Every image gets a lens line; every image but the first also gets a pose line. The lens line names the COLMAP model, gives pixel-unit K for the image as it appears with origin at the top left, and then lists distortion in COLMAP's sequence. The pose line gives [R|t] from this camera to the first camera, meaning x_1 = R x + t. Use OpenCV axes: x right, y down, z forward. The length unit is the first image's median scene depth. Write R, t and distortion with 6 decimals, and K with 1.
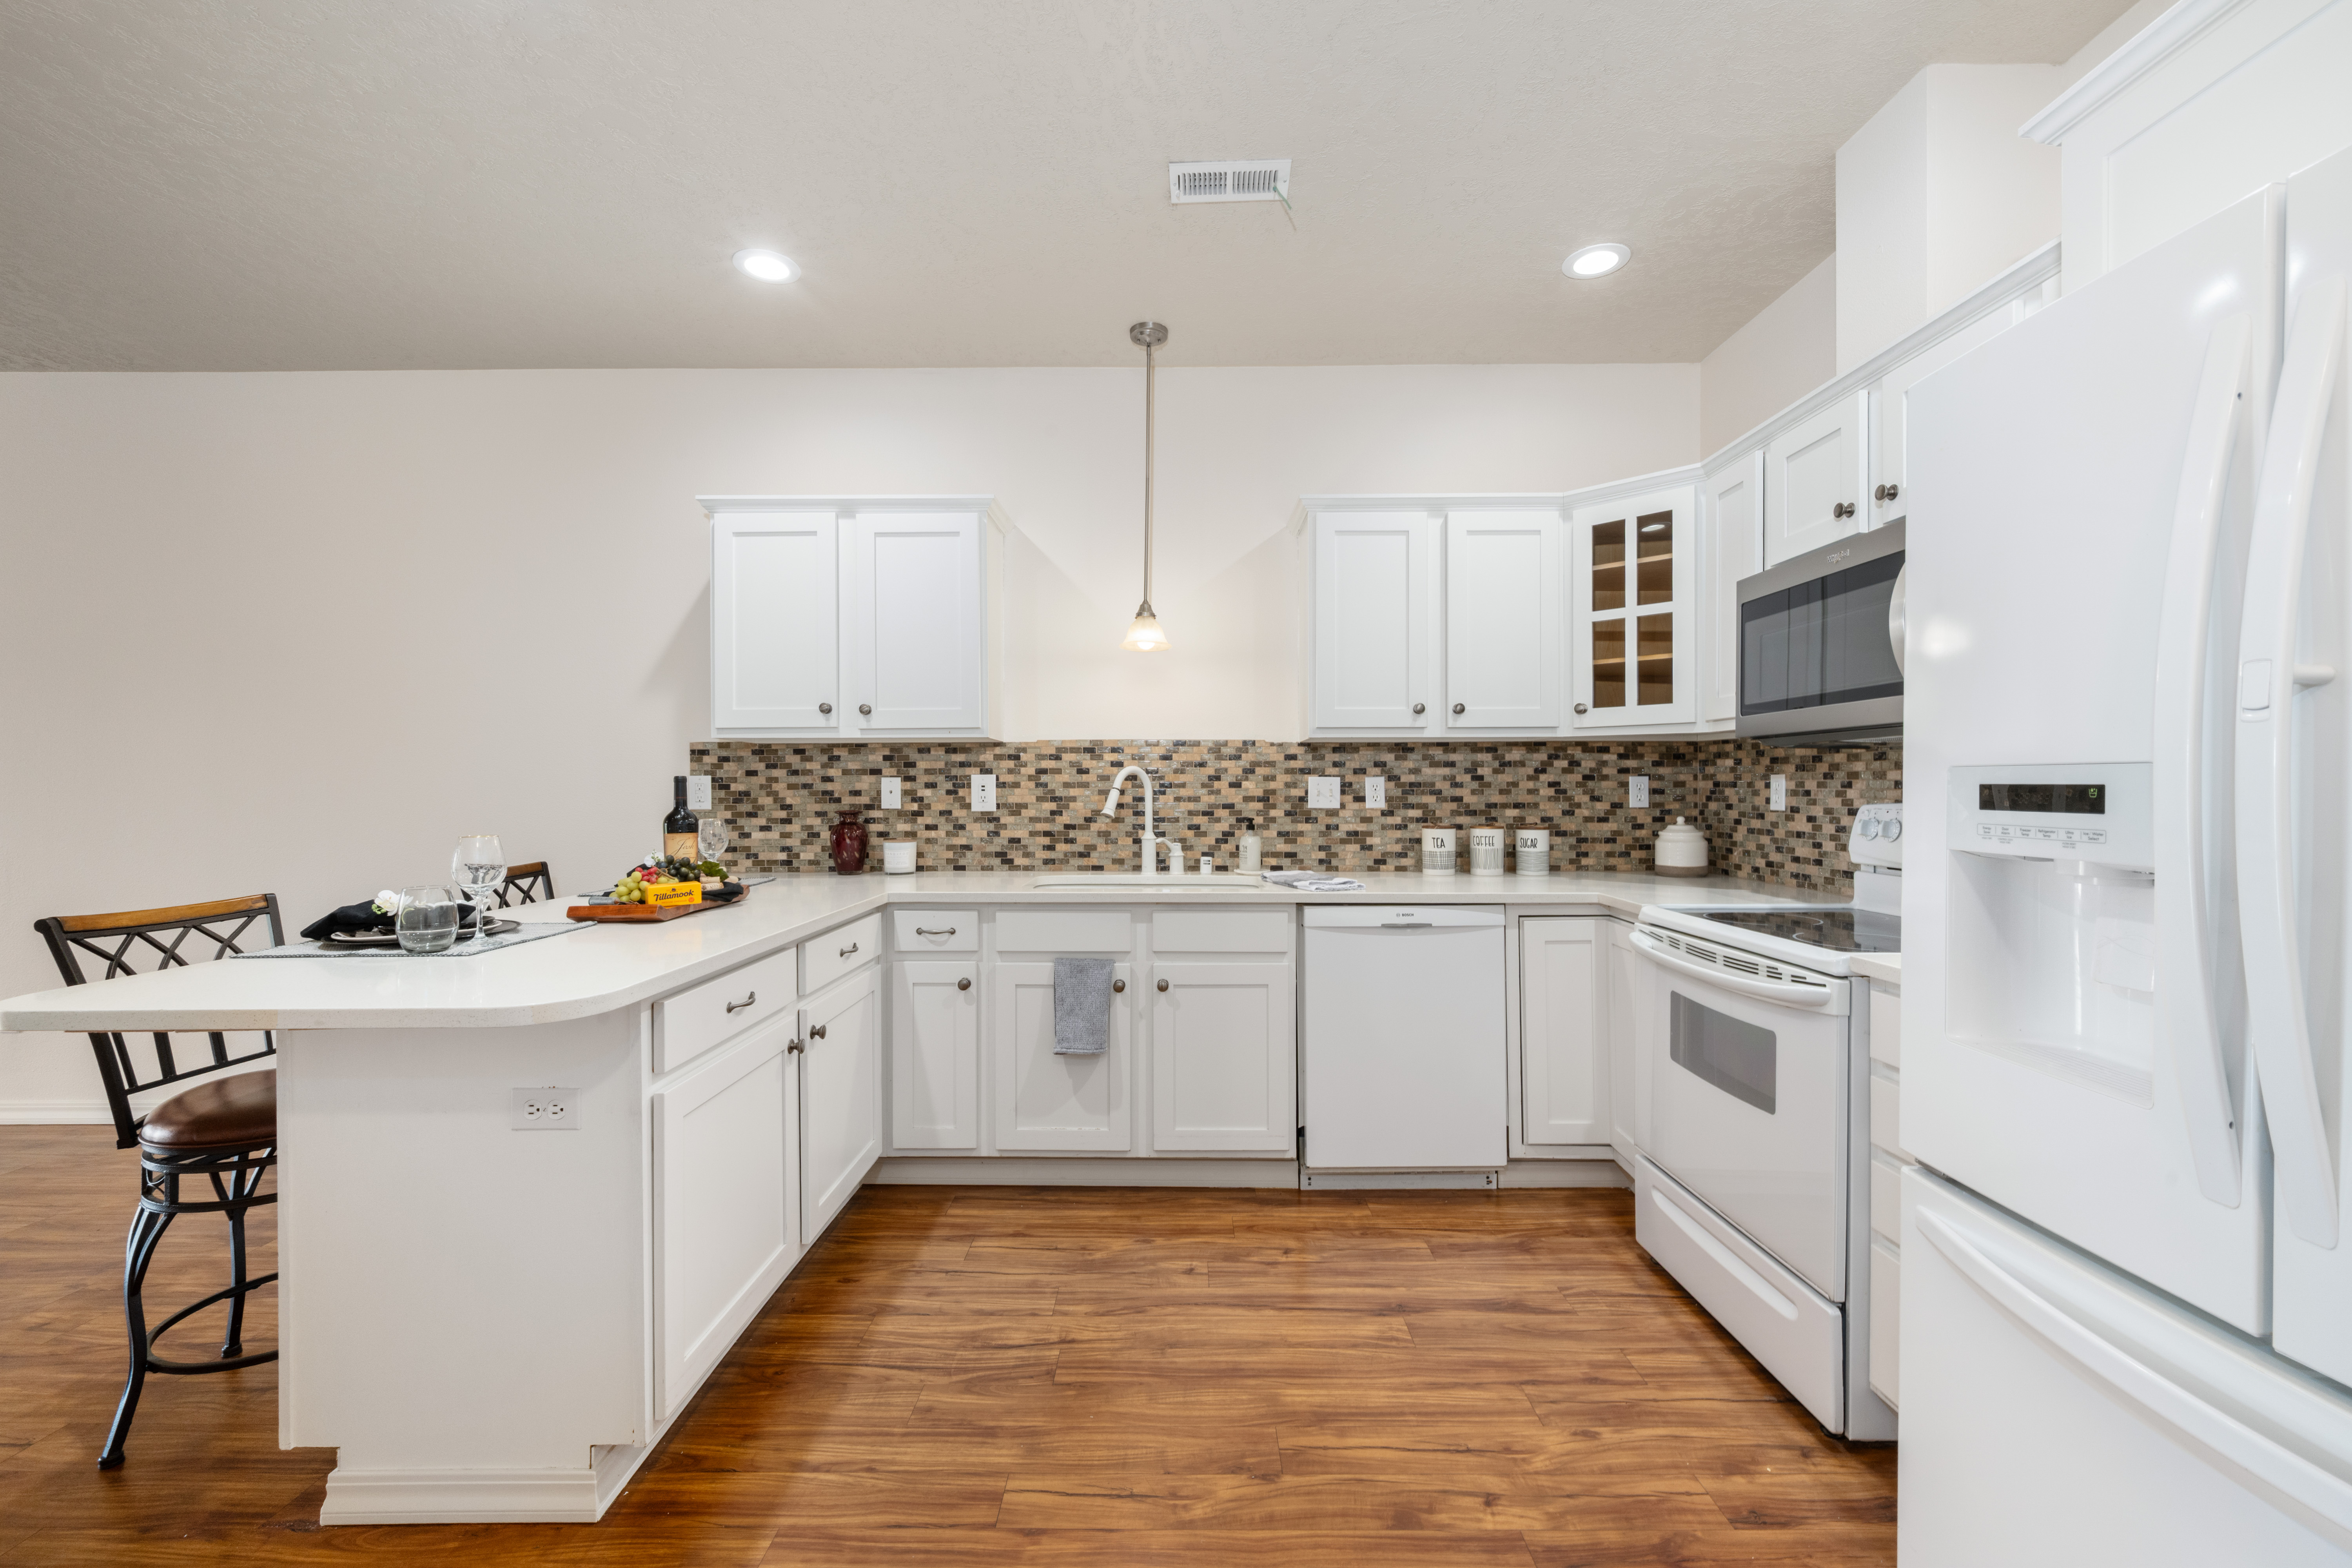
lens RADIAL K [[947.7, 0, 1178.4], [0, 947.7, 784.1], [0, 0, 1]] dist [-0.001311, -0.000524]
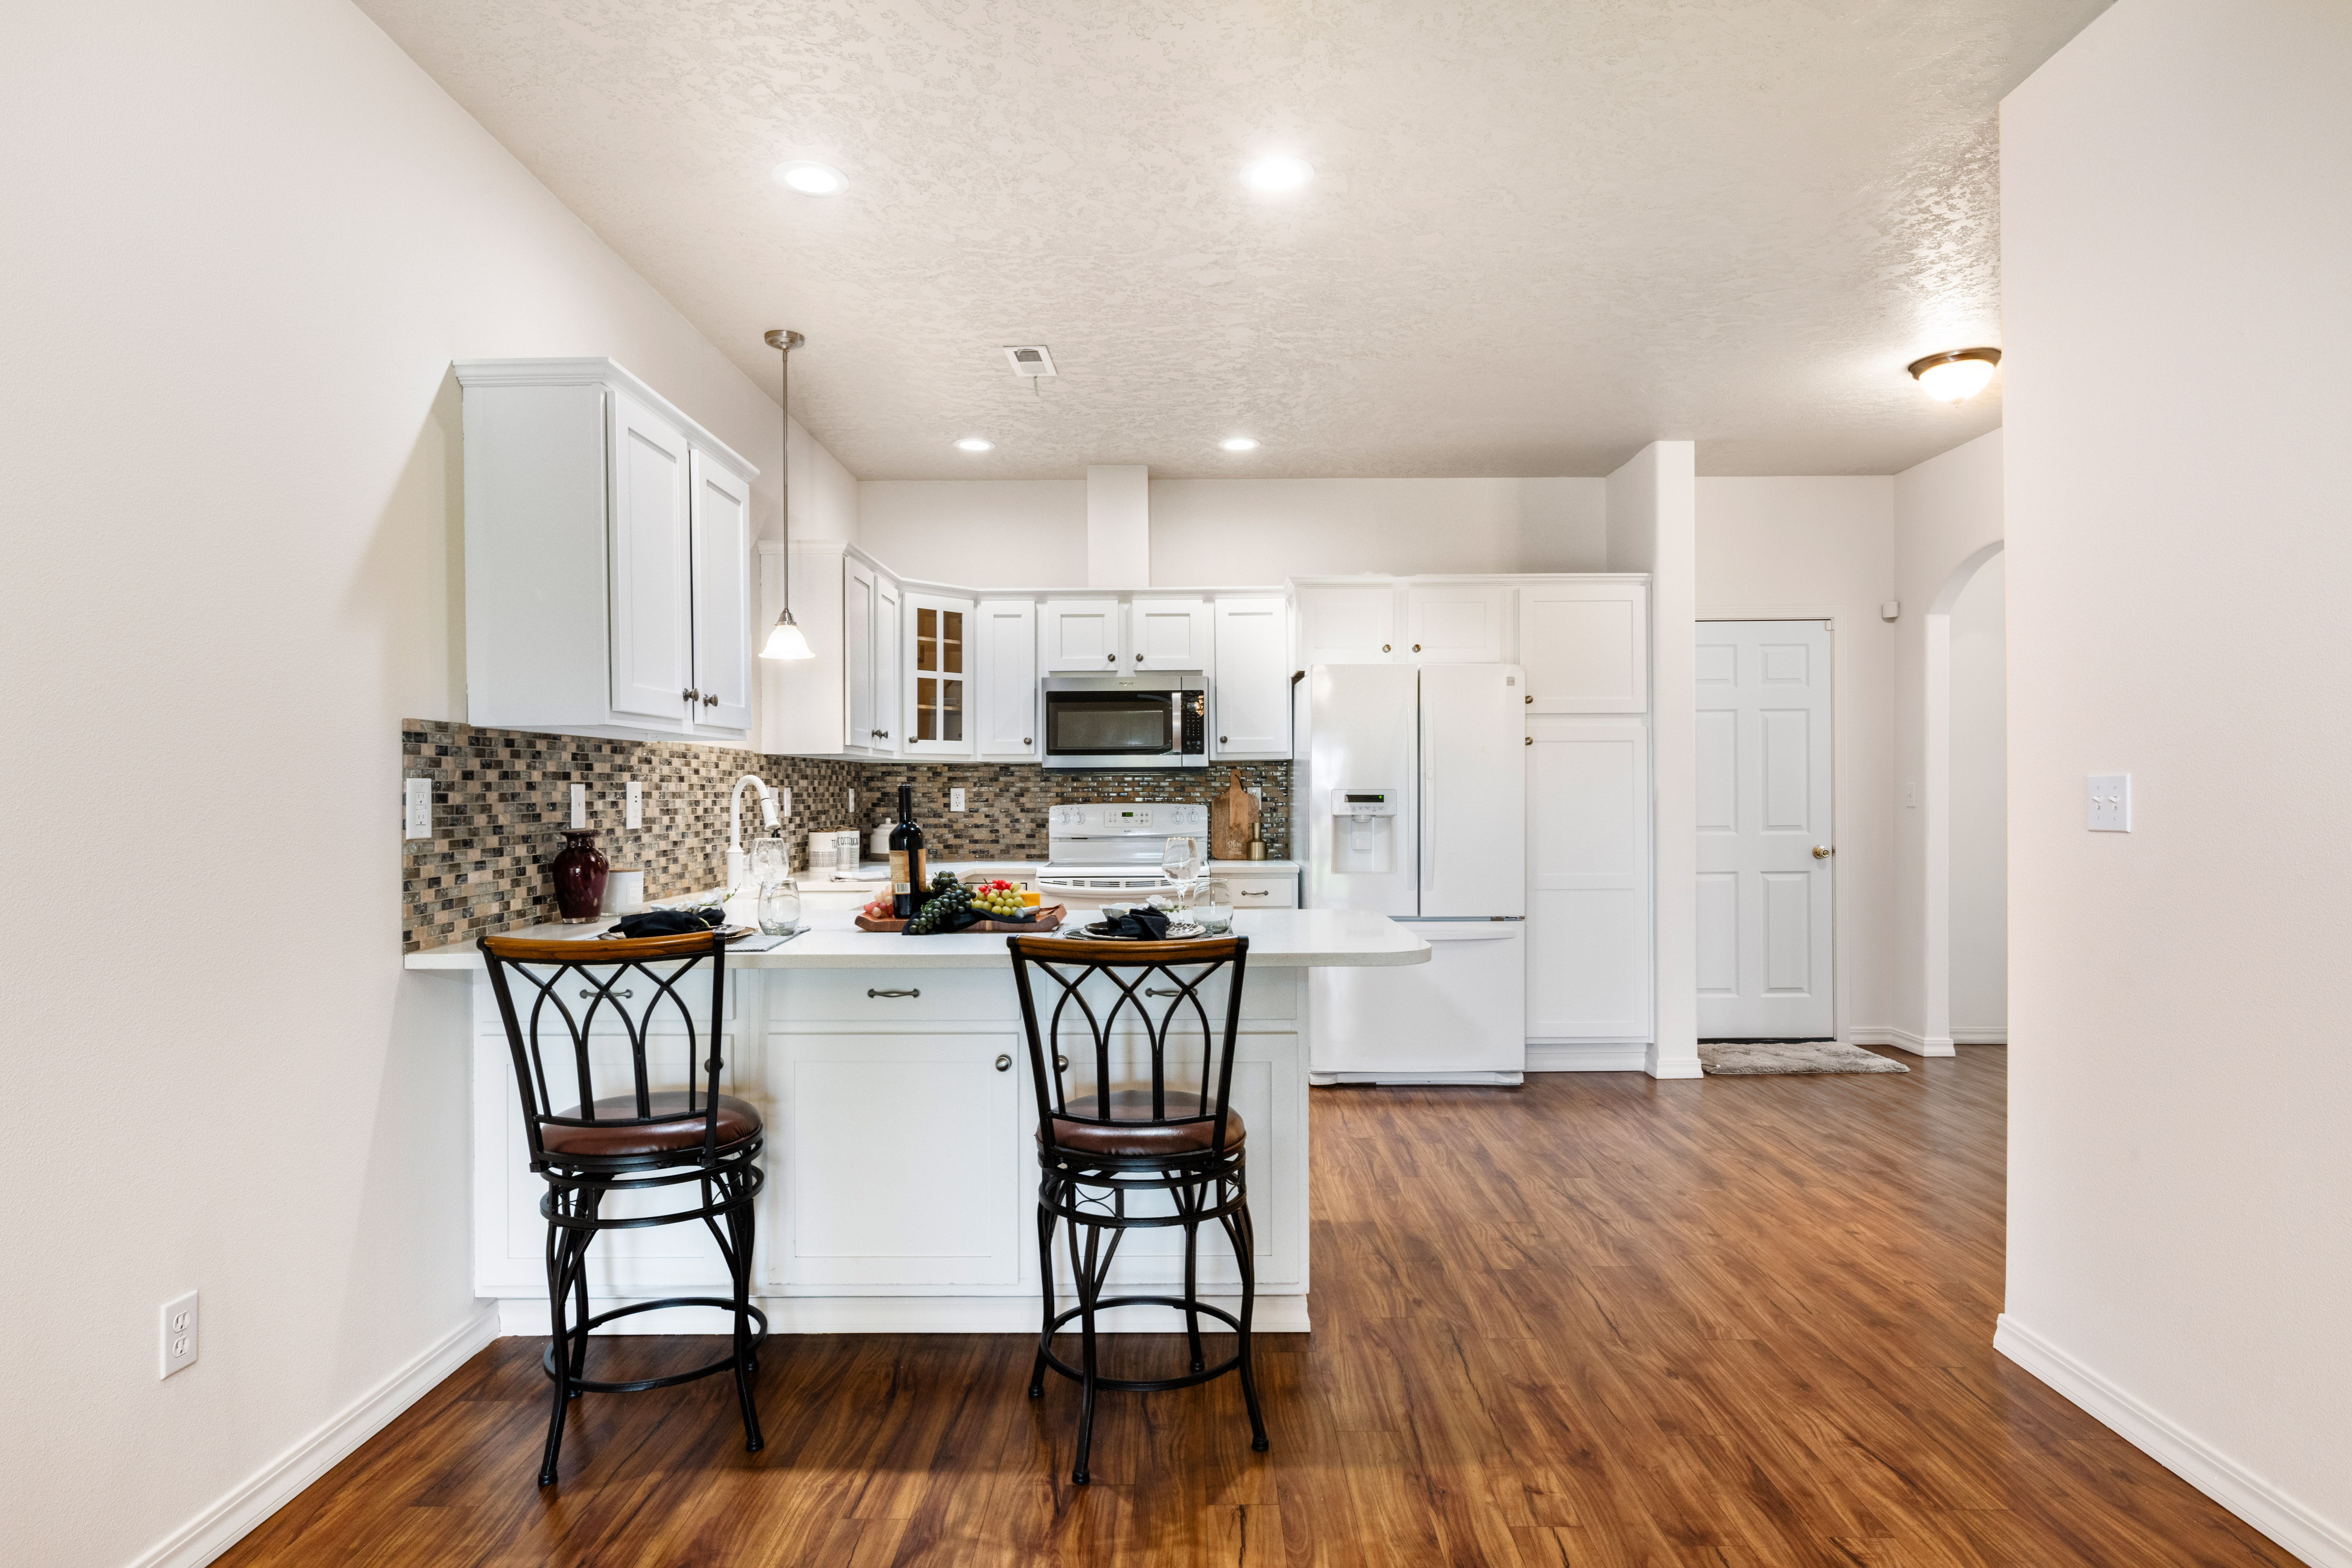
lens RADIAL K [[1280.6, 0, 1173.9], [0, 1280.6, 785.8], [0, 0, 1]] dist [-0.005391, 0.000821]
pose [[0.005254, 0.007371, 0.999959, -1.289462], [-0.000395, 0.999973, -0.007369, 0.000876], [-0.999986, -0.000356, 0.005257, 0.552241]]
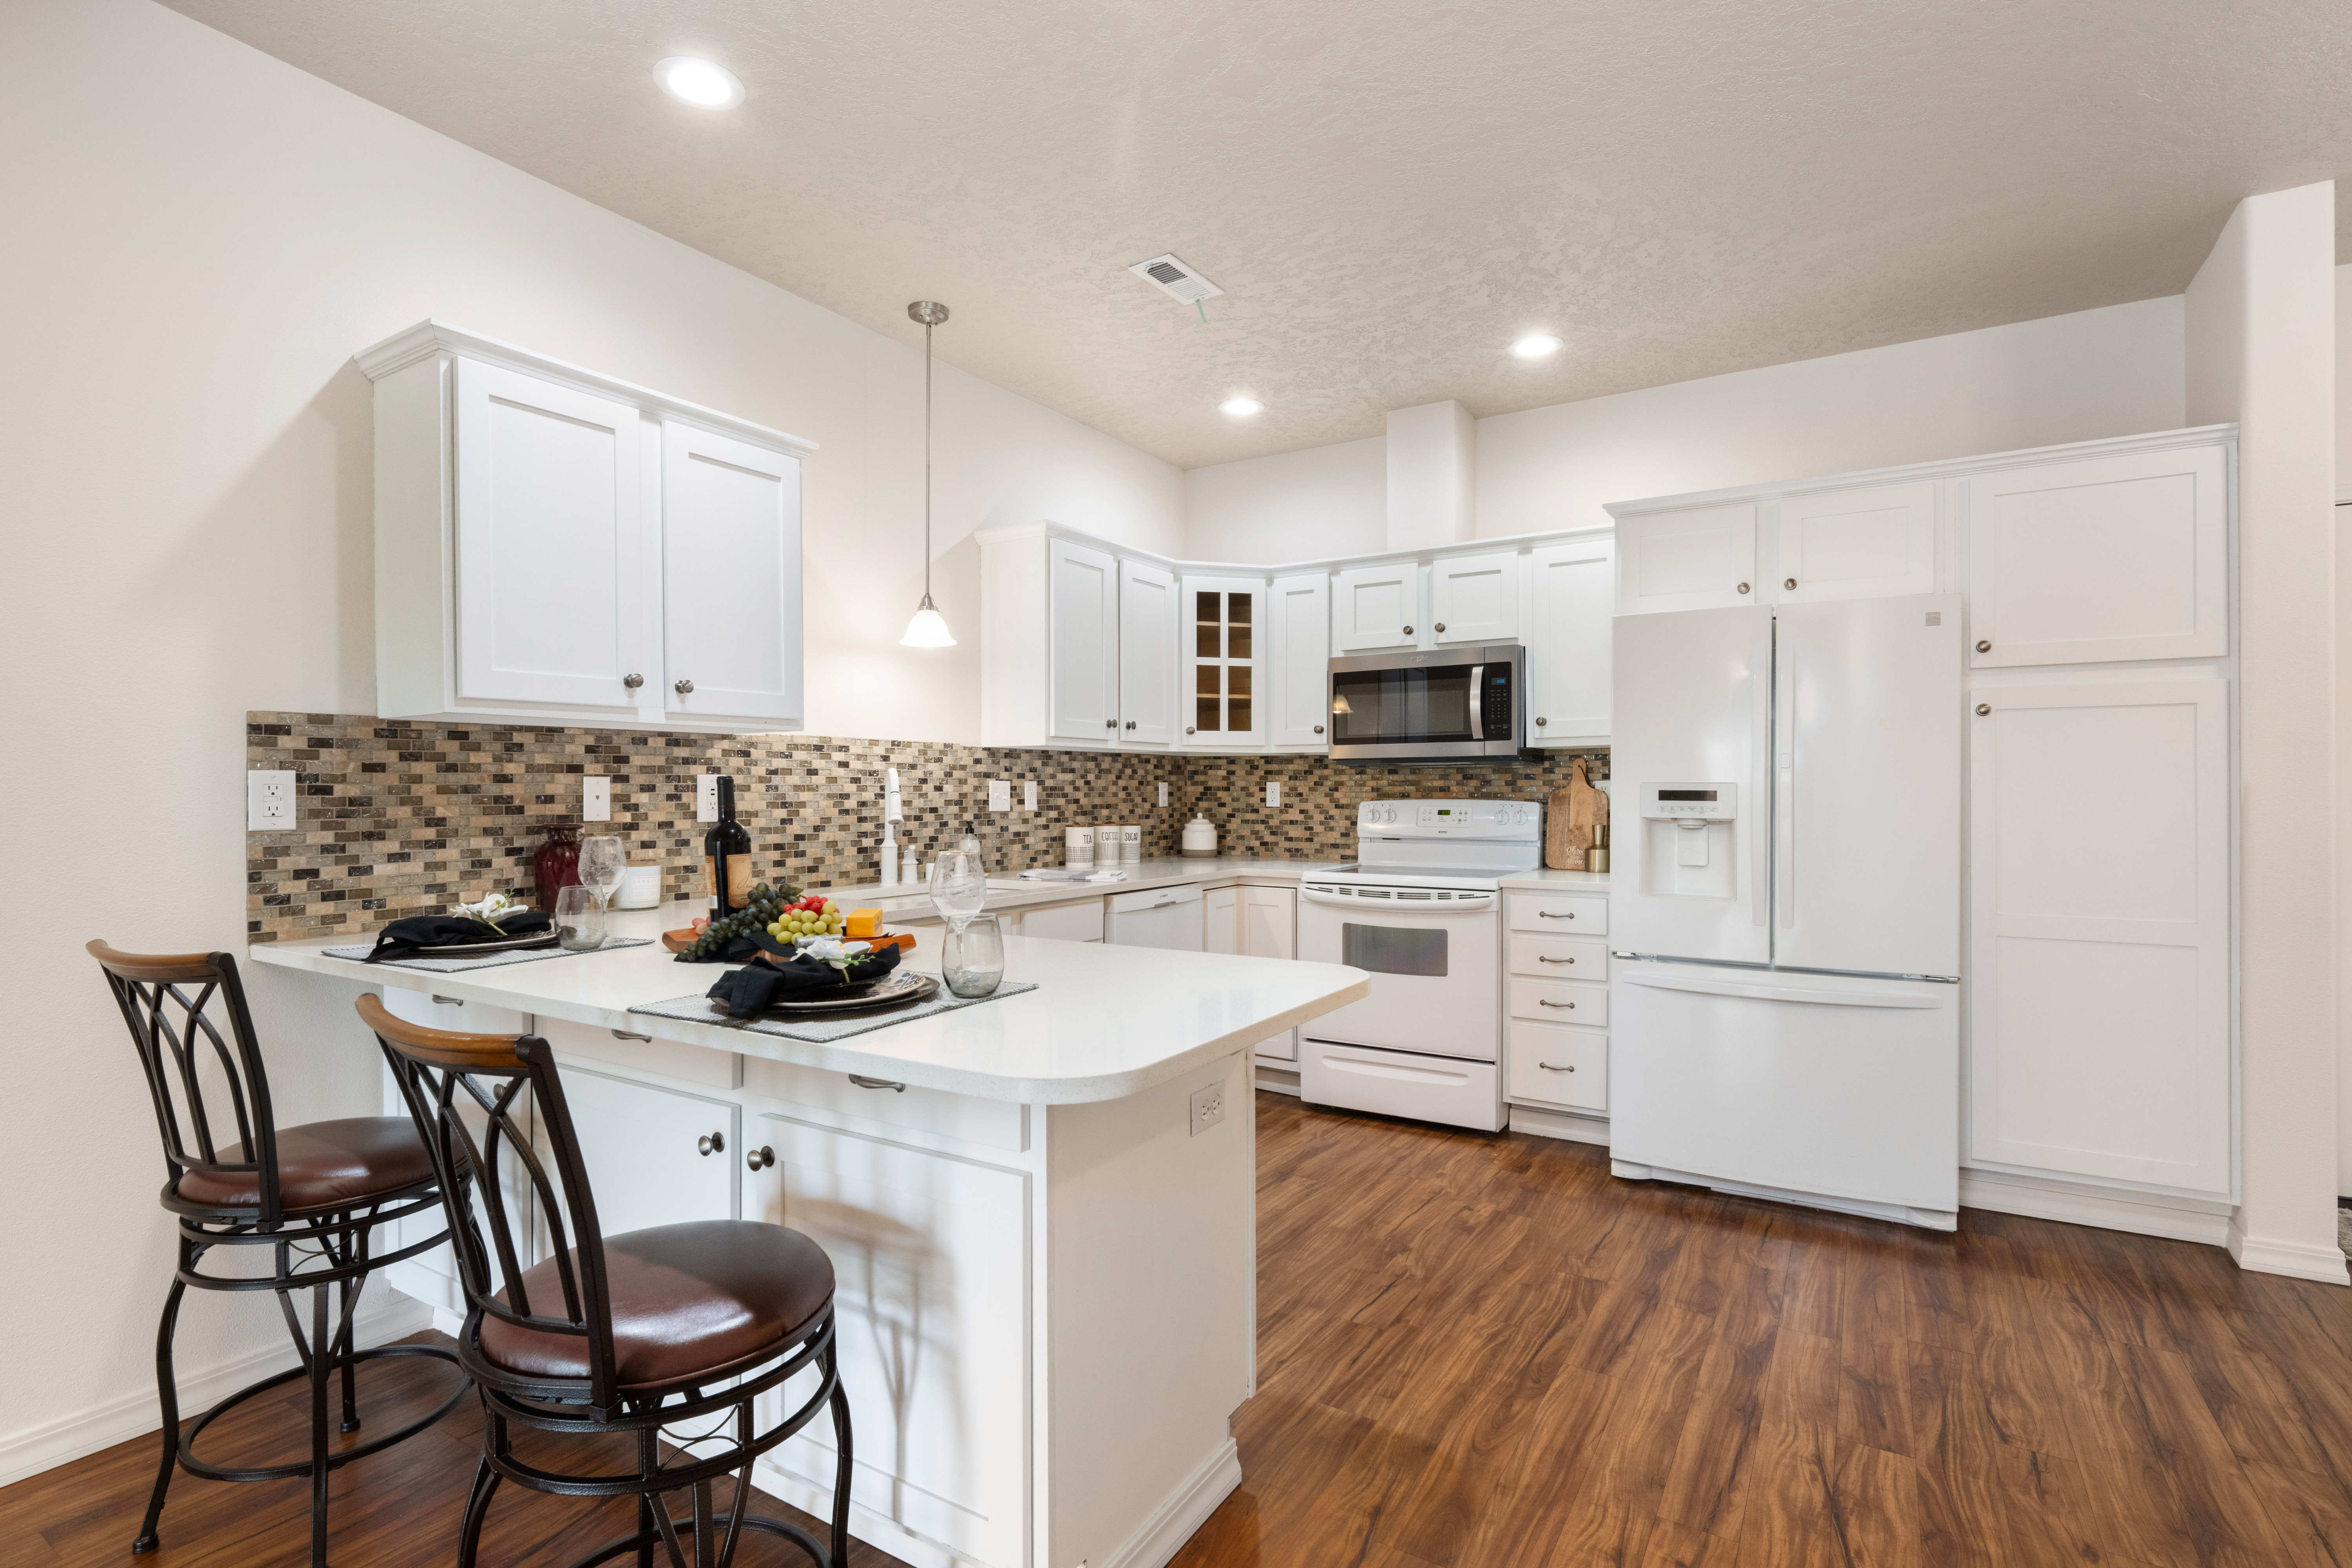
lens RADIAL K [[1119.1, 0, 1177.9], [0, 1119.1, 784.9], [0, 0, 1]] dist [0.002040, -0.001571]
pose [[0.526716, 0.004534, 0.850029, -0.803277], [-0.003360, 0.999989, -0.003251, 0.000127], [-0.850034, -0.001144, 0.526726, 0.184611]]
